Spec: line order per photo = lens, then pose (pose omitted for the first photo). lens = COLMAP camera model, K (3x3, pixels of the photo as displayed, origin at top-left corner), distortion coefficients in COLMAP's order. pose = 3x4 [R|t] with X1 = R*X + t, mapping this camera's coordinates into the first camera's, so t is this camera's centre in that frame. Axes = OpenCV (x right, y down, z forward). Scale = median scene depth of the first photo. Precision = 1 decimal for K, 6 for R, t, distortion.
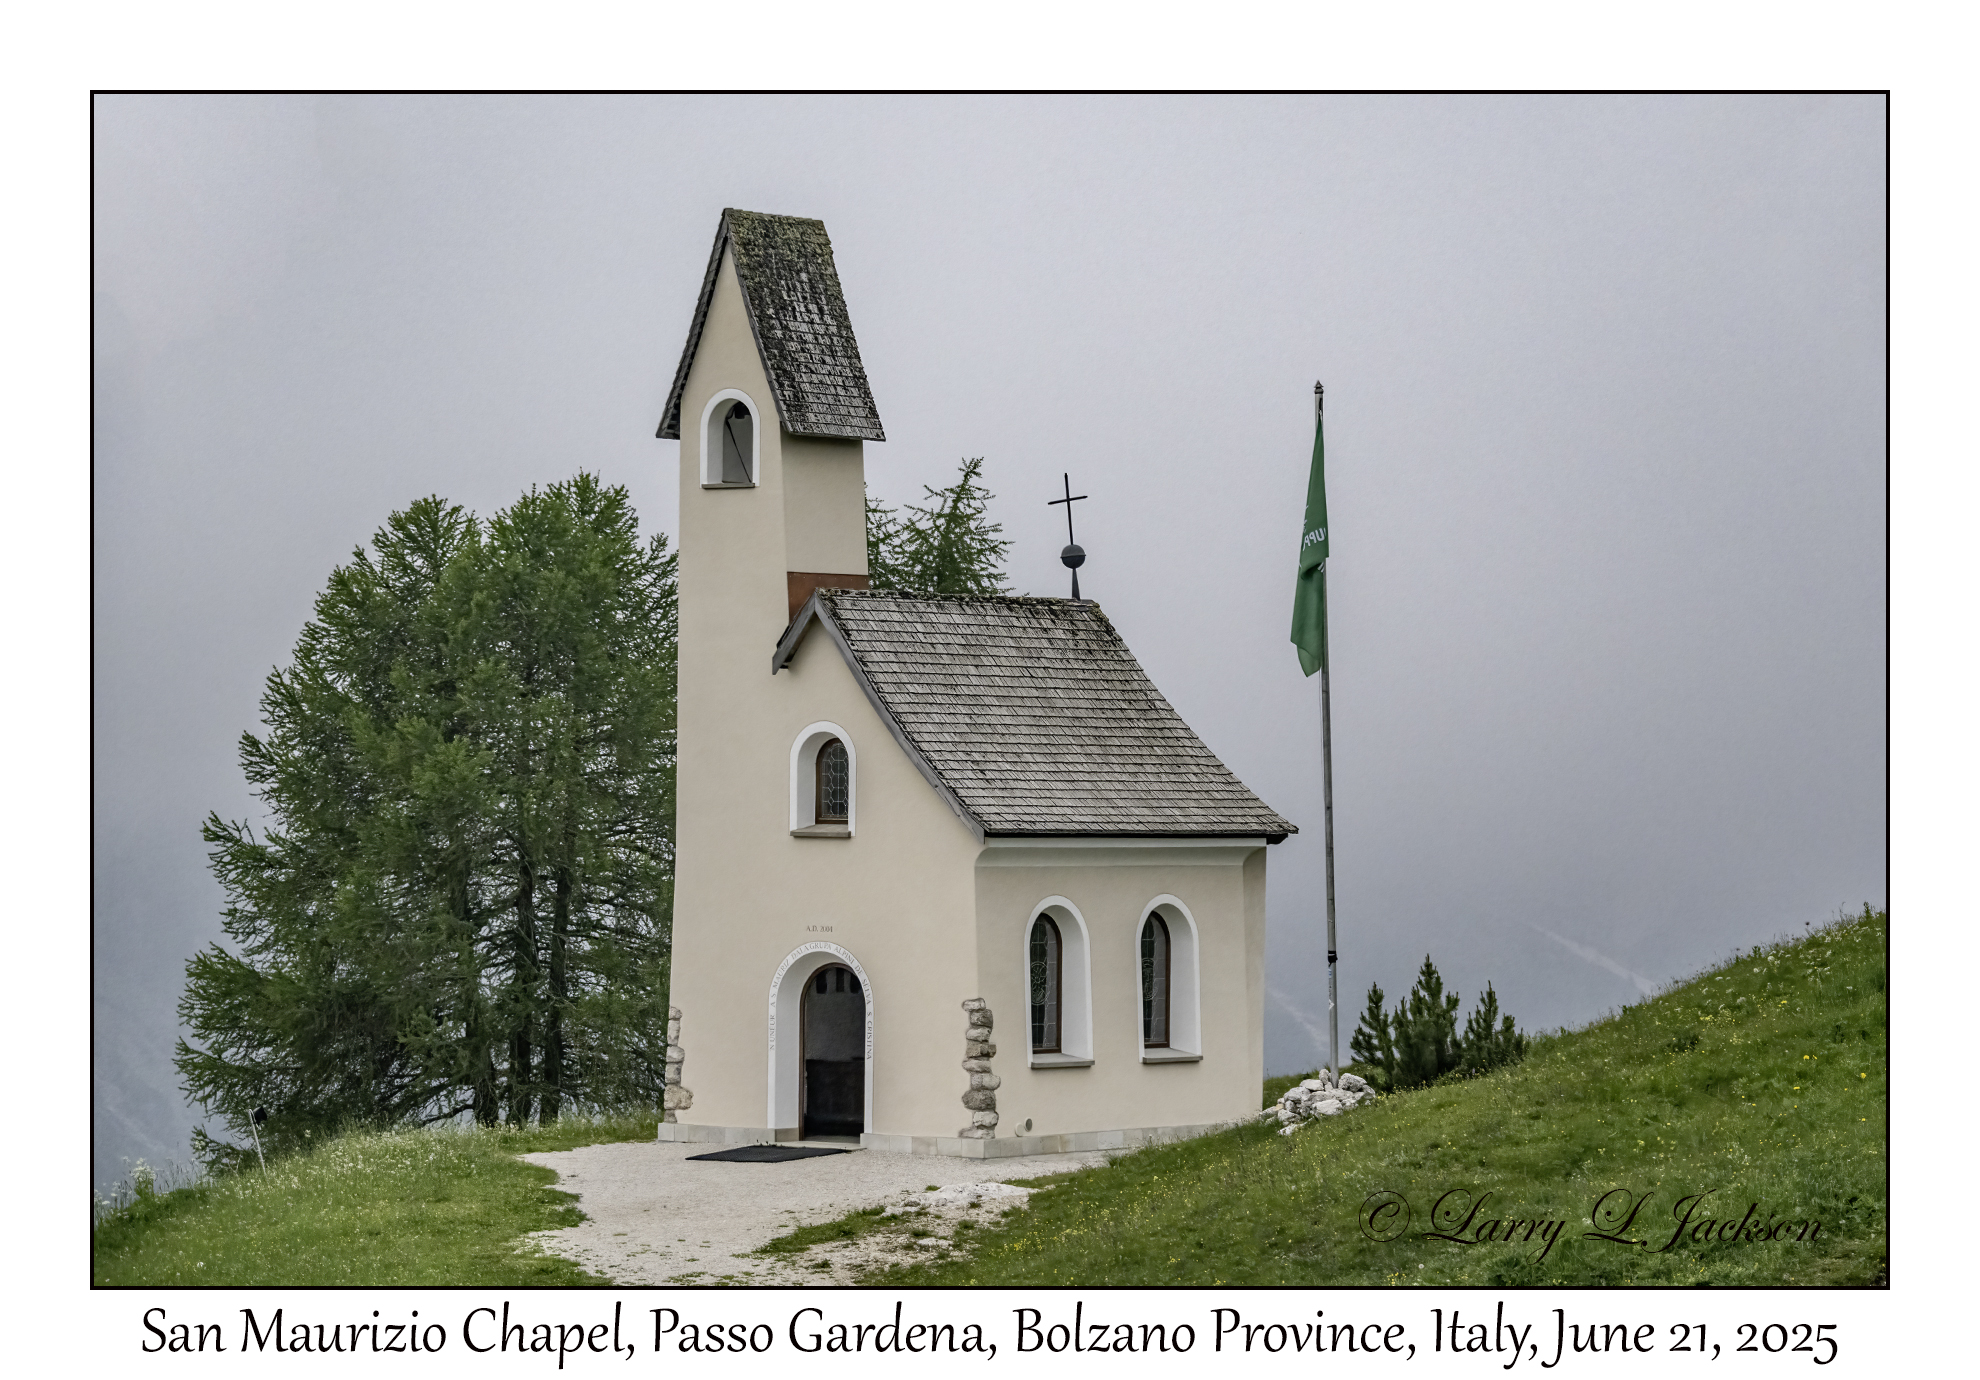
lens RADIAL K [[6411.8, 0, 985.0], [0, 6411.8, 685.6], [0, 0, 1]] dist [-0.006925, 0.000000]
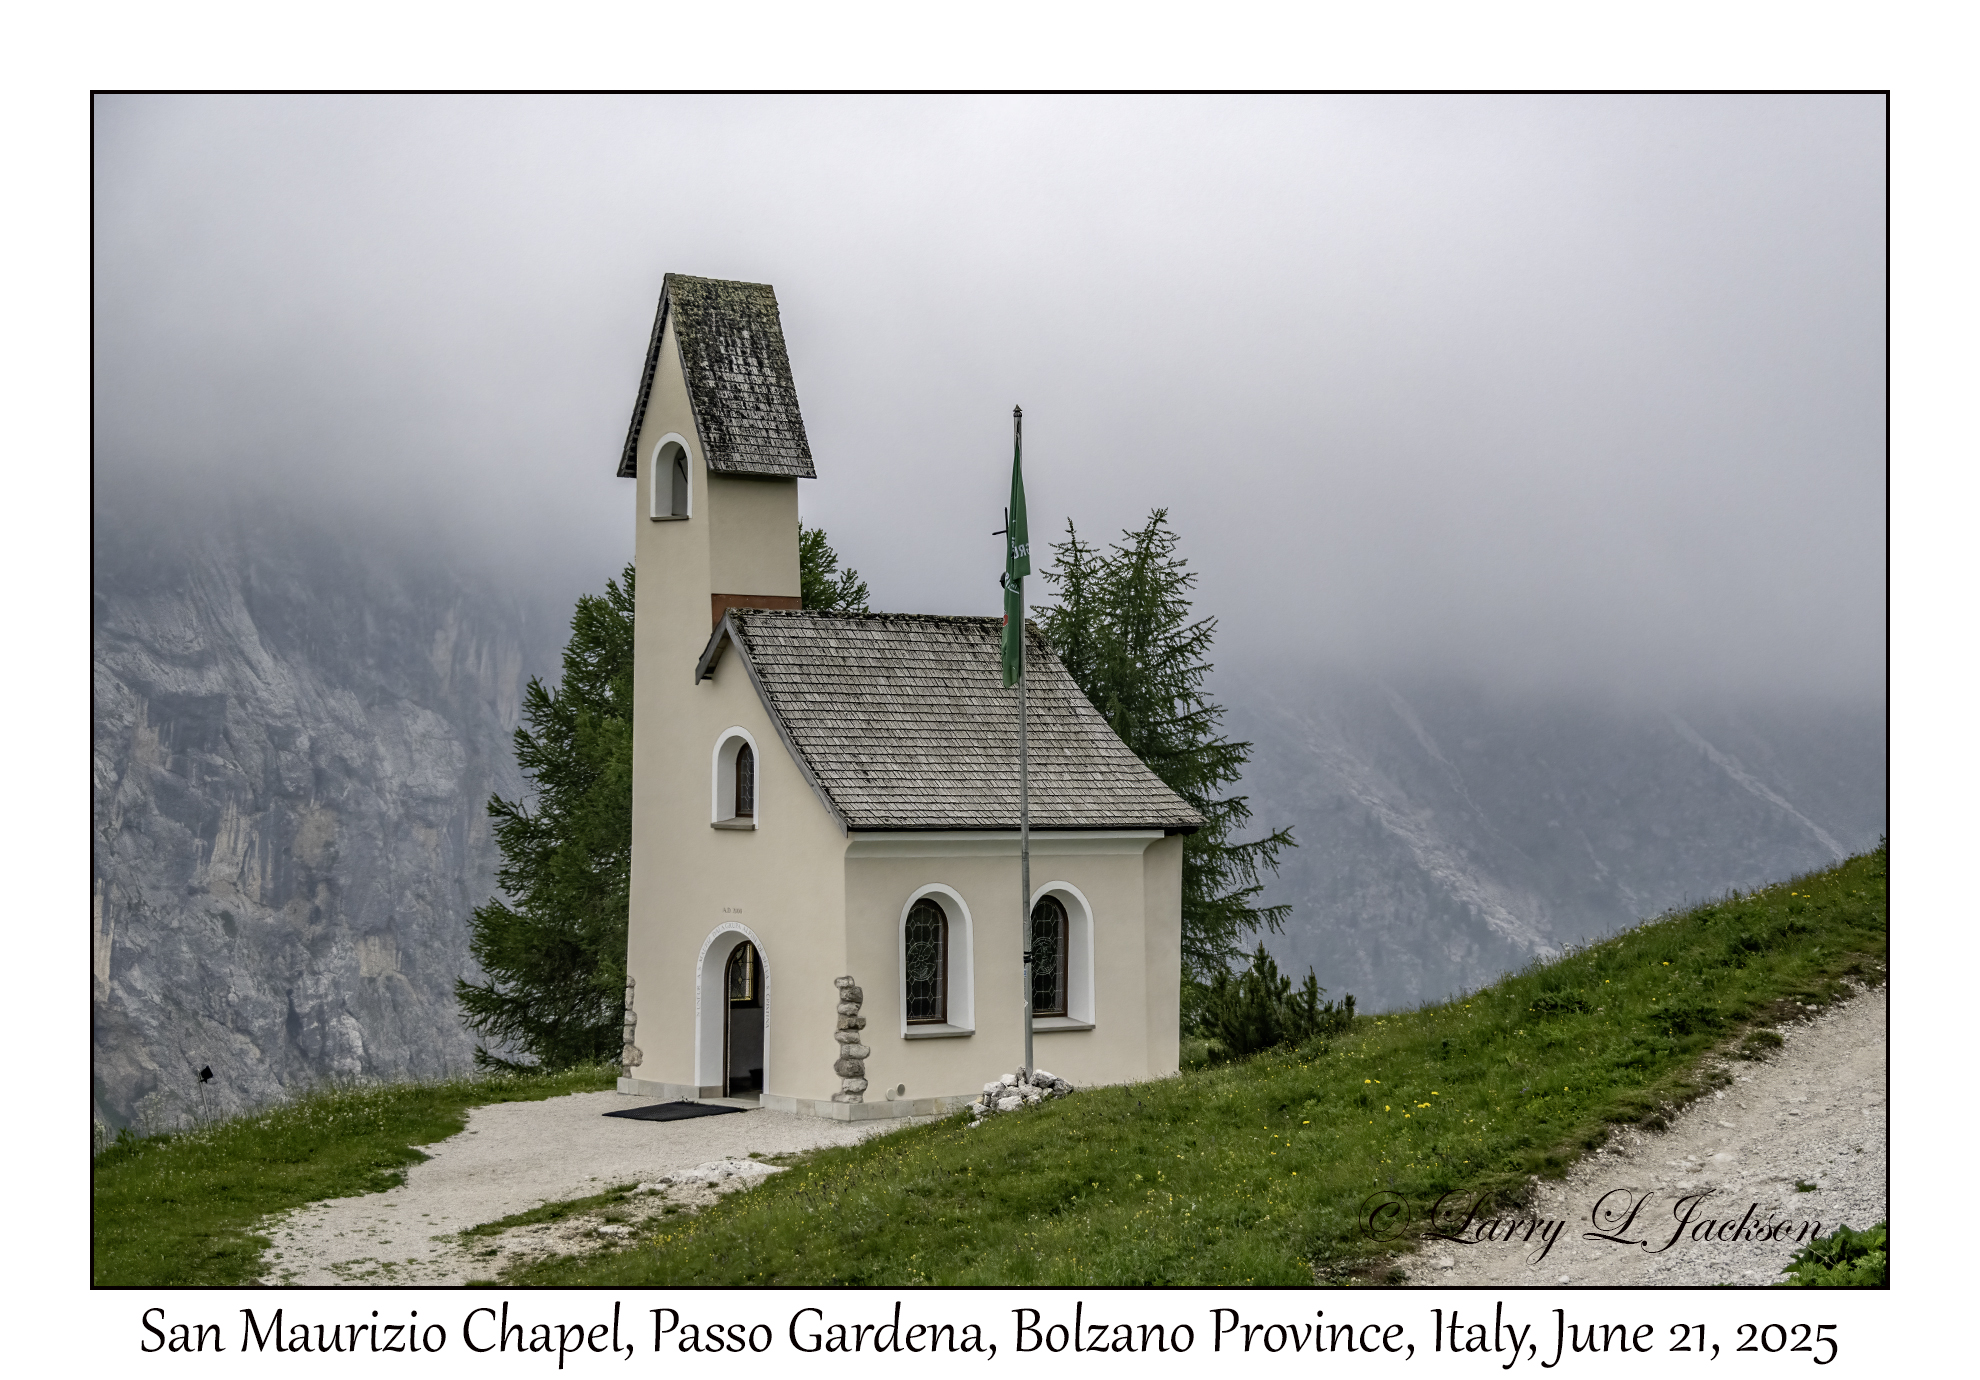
lens RADIAL K [[4041.6, 0, 1006.2], [0, 4041.6, 707.1], [0, 0, 1]] dist [0.014889, 0.000000]
pose [[0.984635, 0.001511, -0.174621, 0.143605], [-0.000491, 0.999983, 0.005885, -0.001973], [0.174627, -0.005709, 0.984618, 0.305795]]
